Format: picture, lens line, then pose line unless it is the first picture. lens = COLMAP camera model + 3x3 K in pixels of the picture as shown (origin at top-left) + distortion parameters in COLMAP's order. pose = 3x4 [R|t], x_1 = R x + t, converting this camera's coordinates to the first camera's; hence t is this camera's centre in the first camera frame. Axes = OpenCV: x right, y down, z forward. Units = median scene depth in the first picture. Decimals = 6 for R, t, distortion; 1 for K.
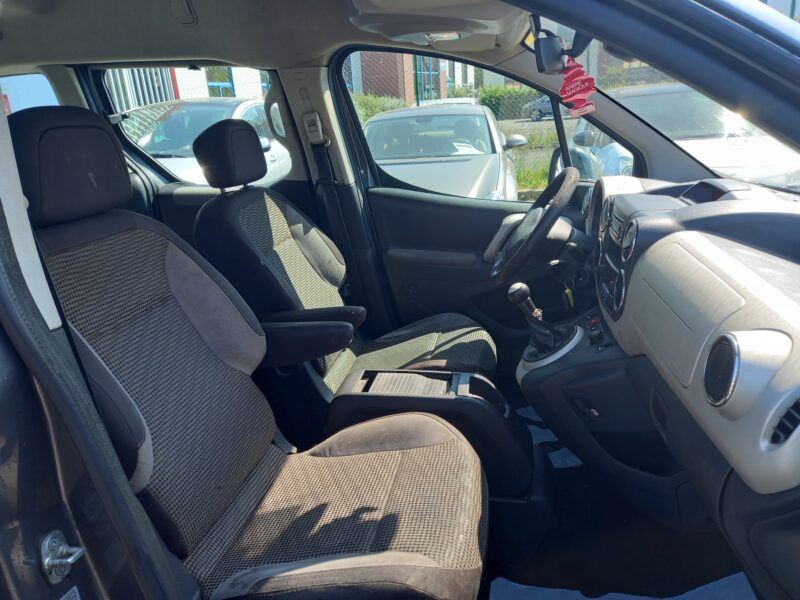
lens RADIAL K [[577.8, 0, 399.3], [0, 577.8, 302.1], [0, 0, 1]] dist [0.068627, -0.059956]
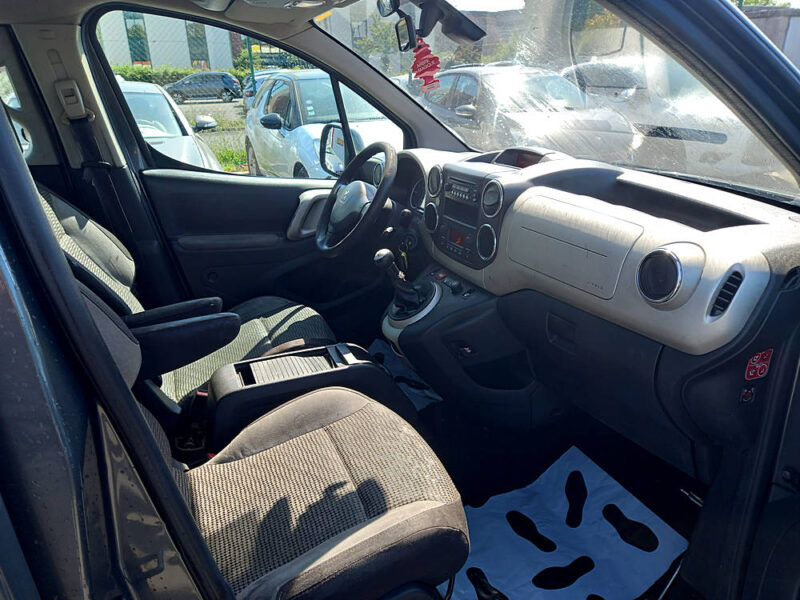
lens RADIAL K [[577.8, 0, 407.4], [0, 577.8, 303.9], [0, 0, 1]] dist [0.068627, -0.059956]
pose [[0.845006, -0.160356, 0.510148, -0.270265], [0.146410, 0.986904, 0.067703, 0.000420], [-0.514324, 0.017481, 0.857418, 0.055670]]
